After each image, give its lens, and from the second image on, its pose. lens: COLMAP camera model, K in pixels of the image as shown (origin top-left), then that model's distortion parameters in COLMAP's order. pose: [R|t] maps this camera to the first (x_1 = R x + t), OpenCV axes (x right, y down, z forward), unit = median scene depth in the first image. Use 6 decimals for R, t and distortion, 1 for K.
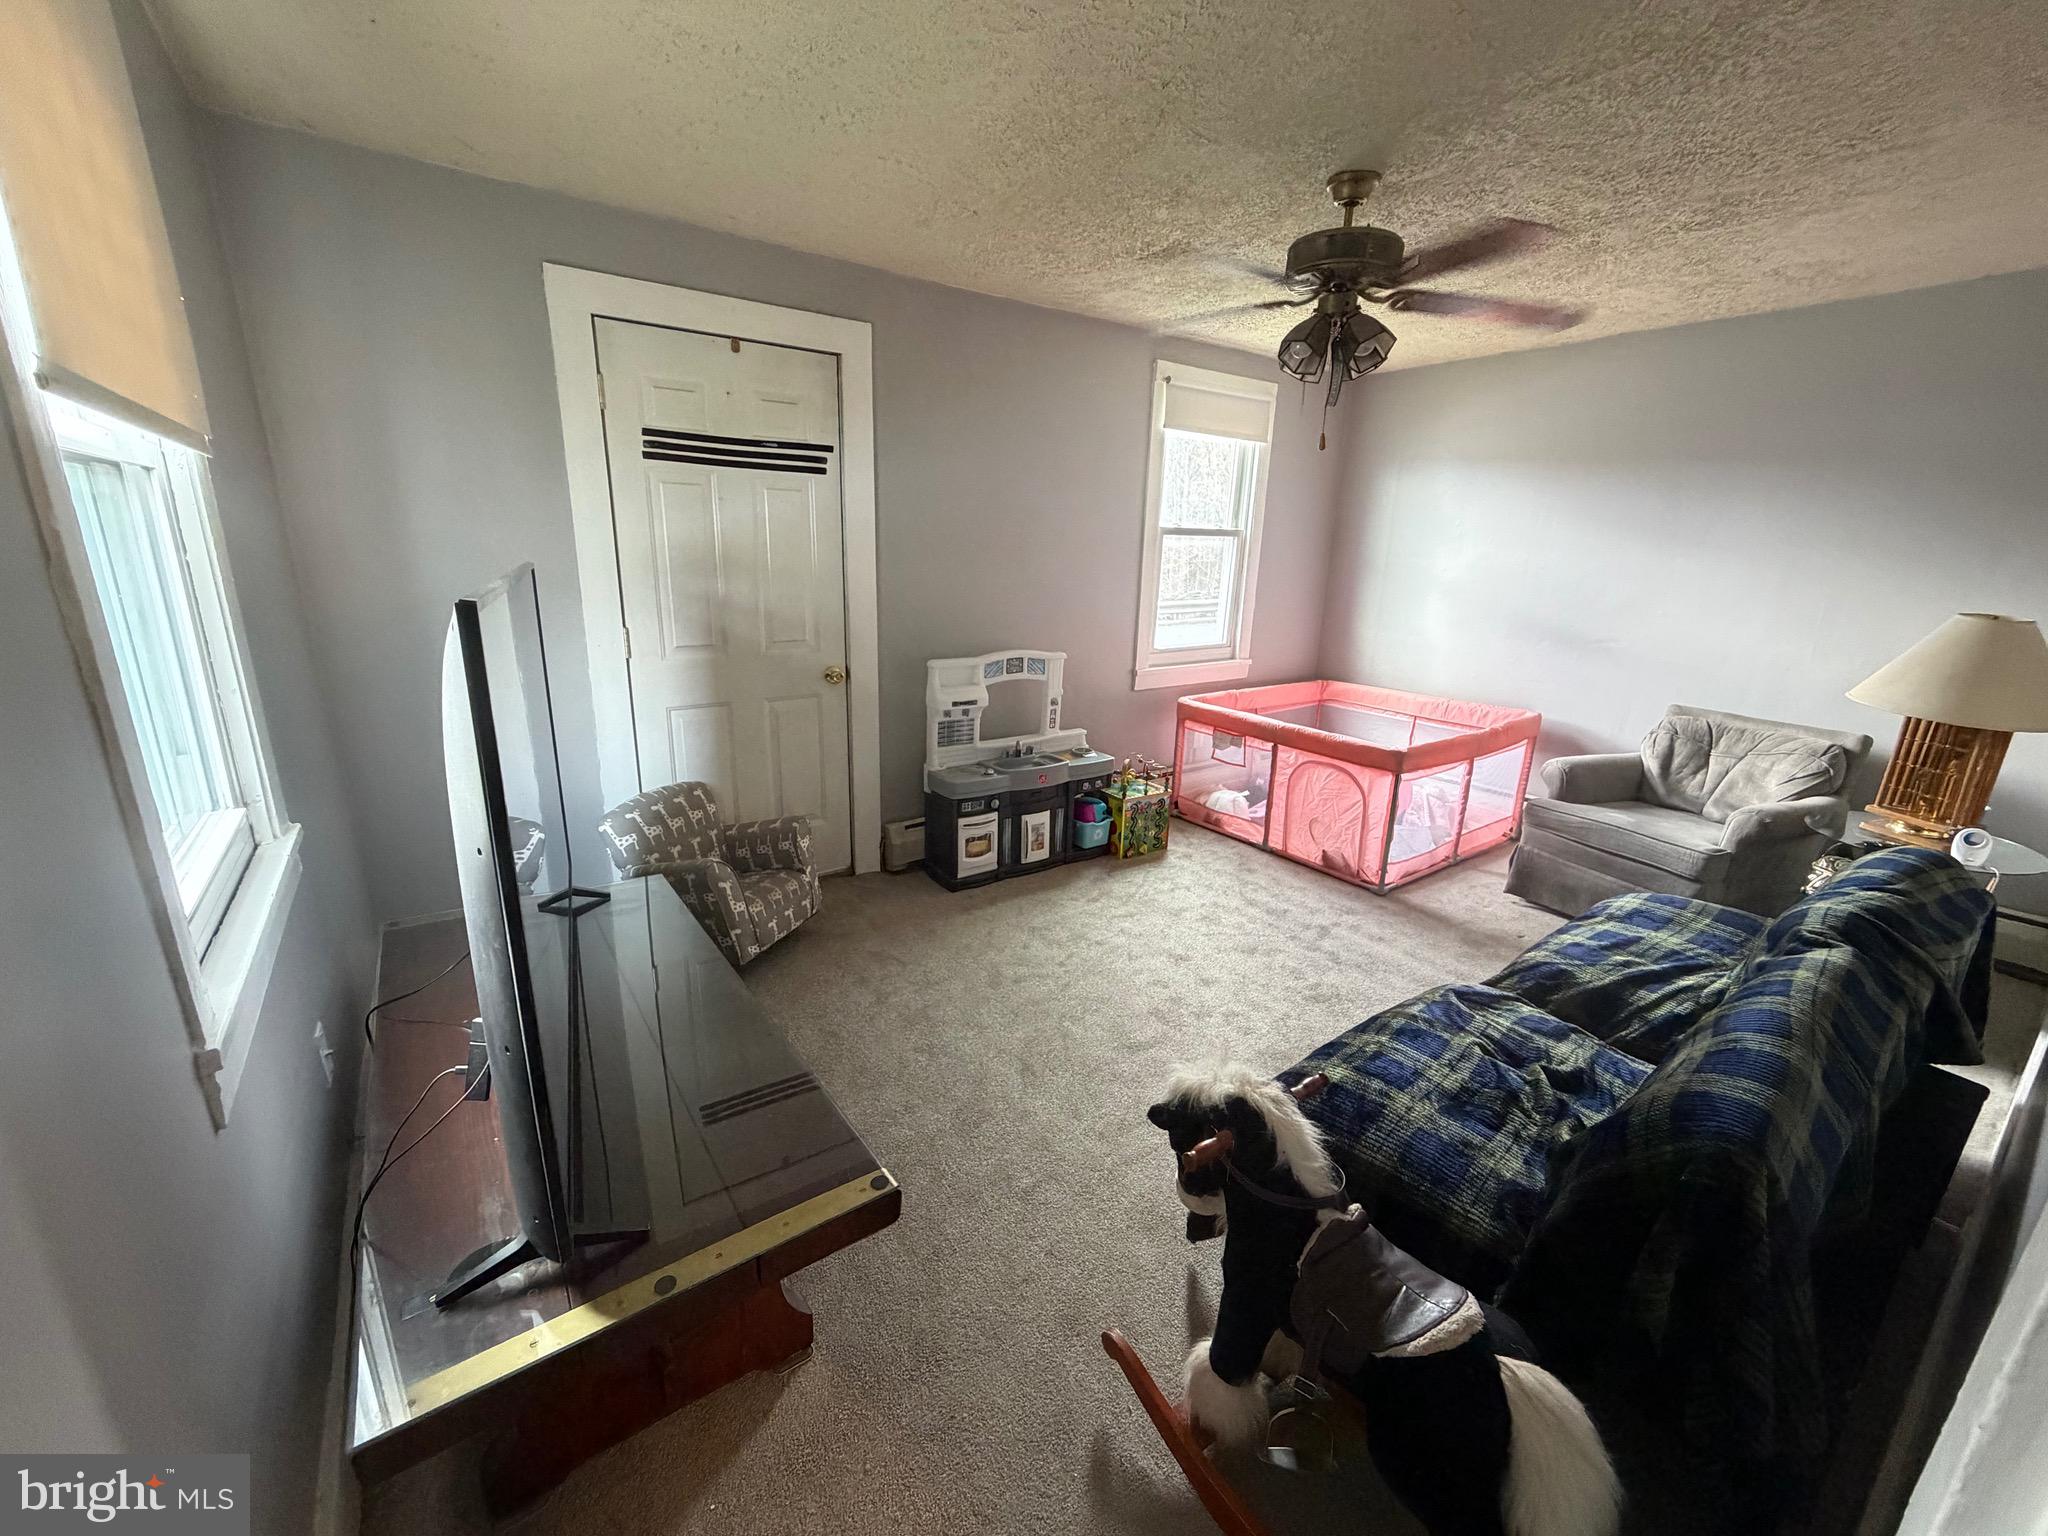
lens RADIAL K [[812.1, 0, 1017.5], [0, 812.1, 766.1], [0, 0, 1]] dist [-0.000285, -0.000044]
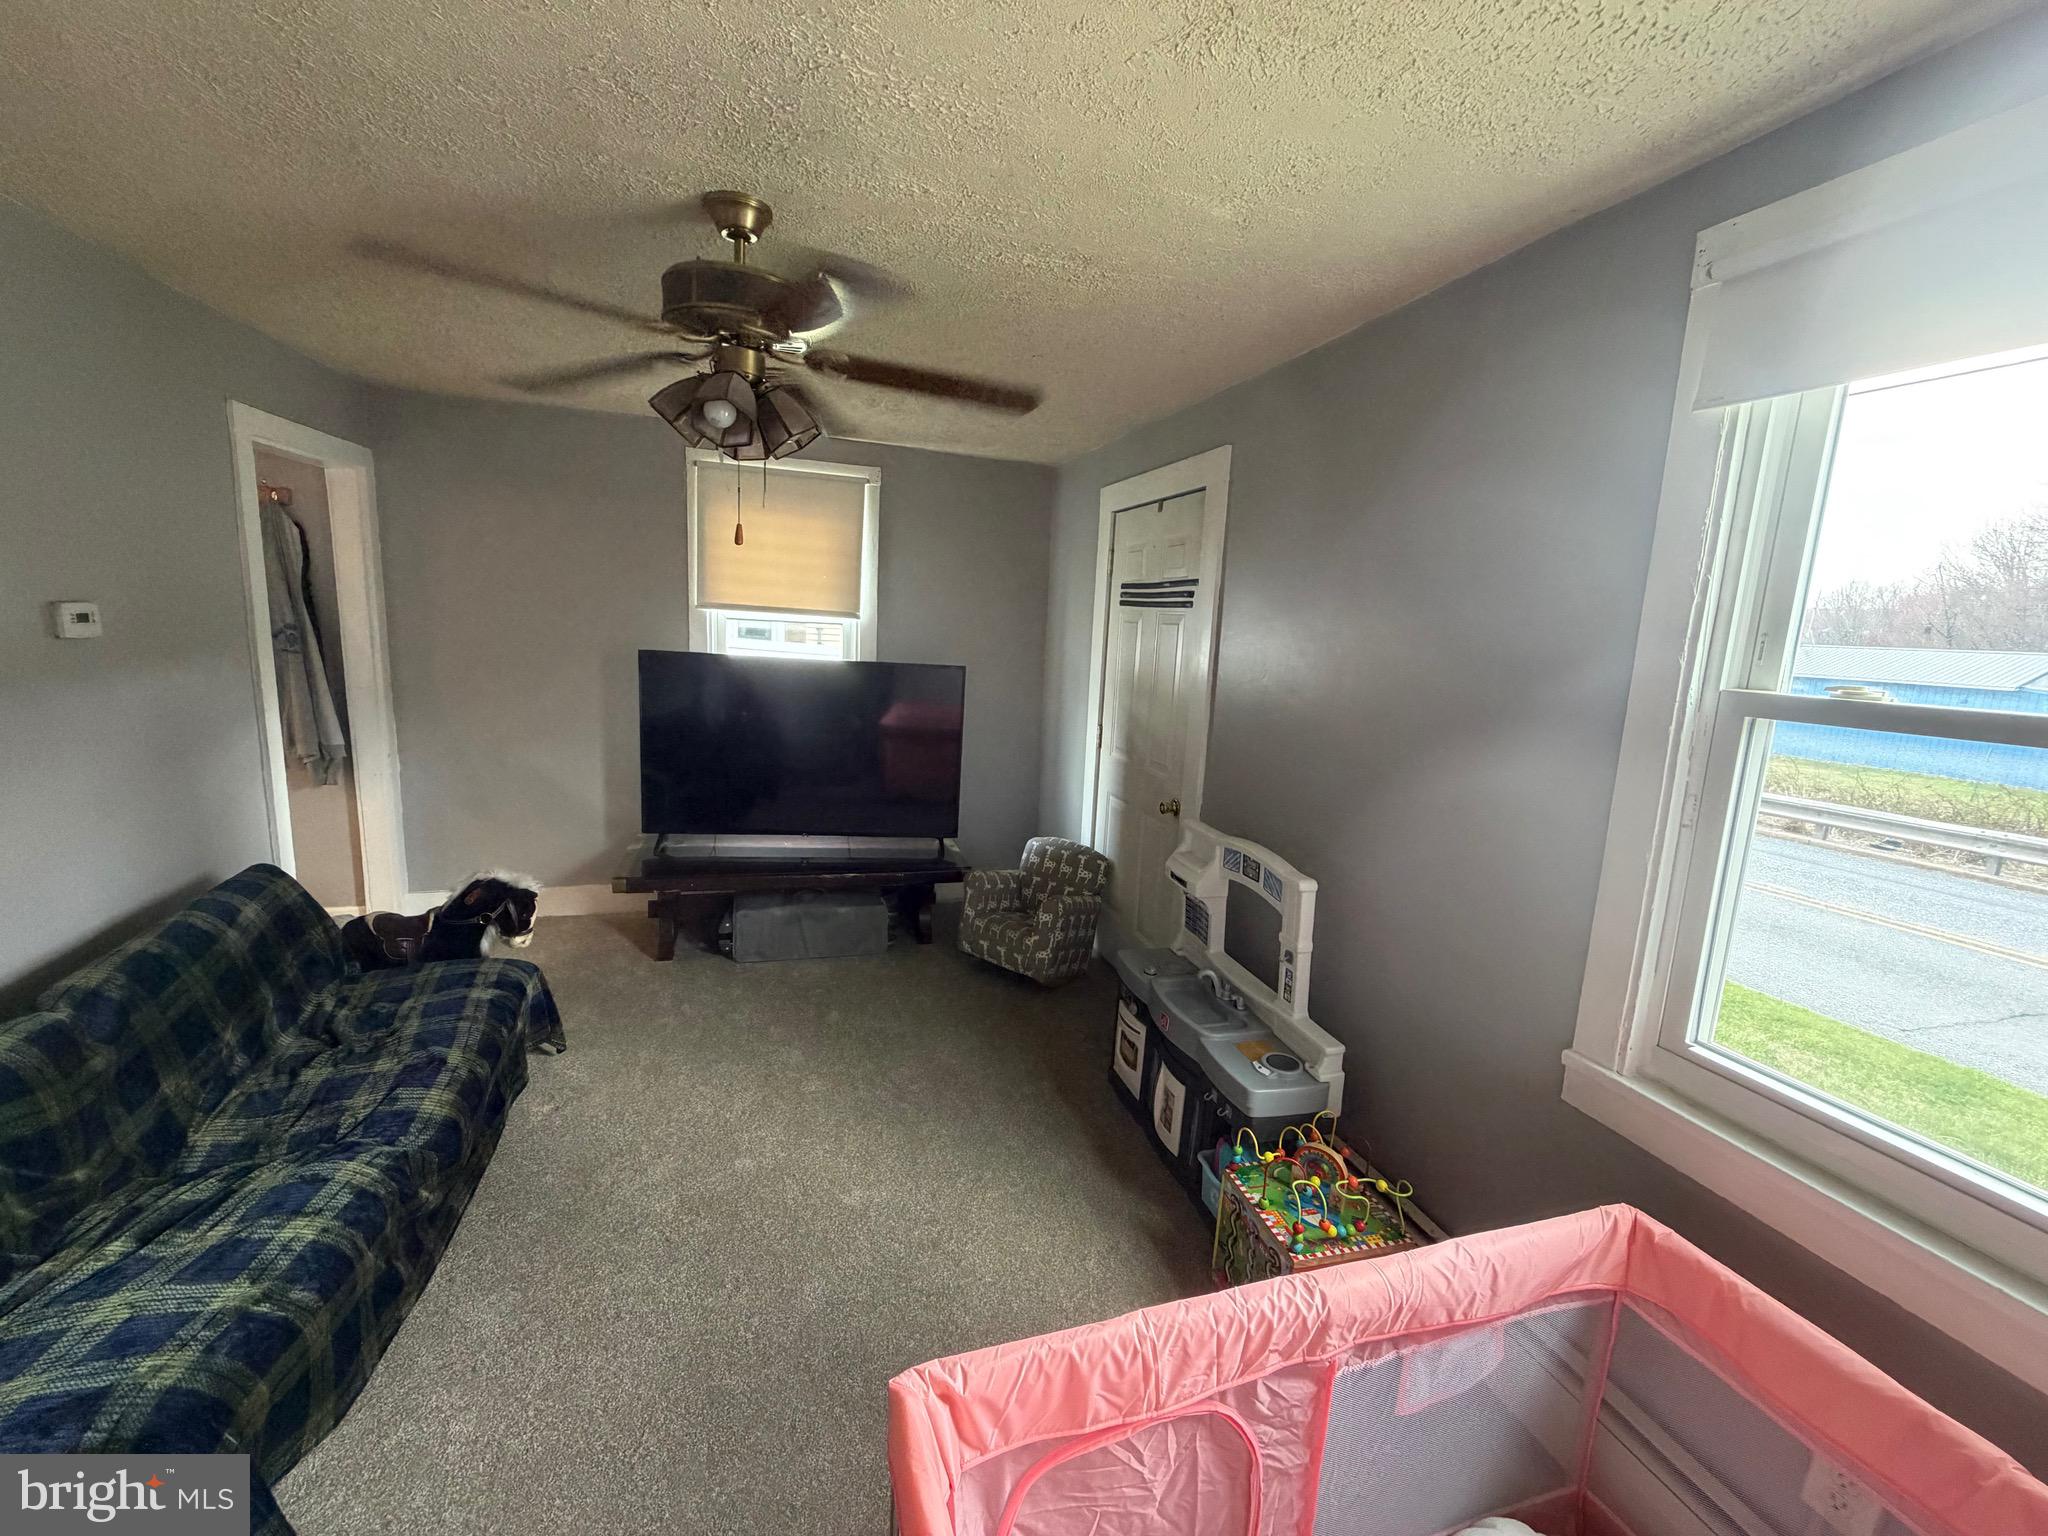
lens RADIAL K [[812.1, 0, 1017.5], [0, 812.1, 766.1], [0, 0, 1]] dist [-0.000285, -0.000044]
pose [[-0.317780, 0.123669, -0.940065, 0.800699], [-0.313056, 0.922173, 0.227141, -0.347772], [0.894993, 0.366474, -0.254332, 1.160462]]
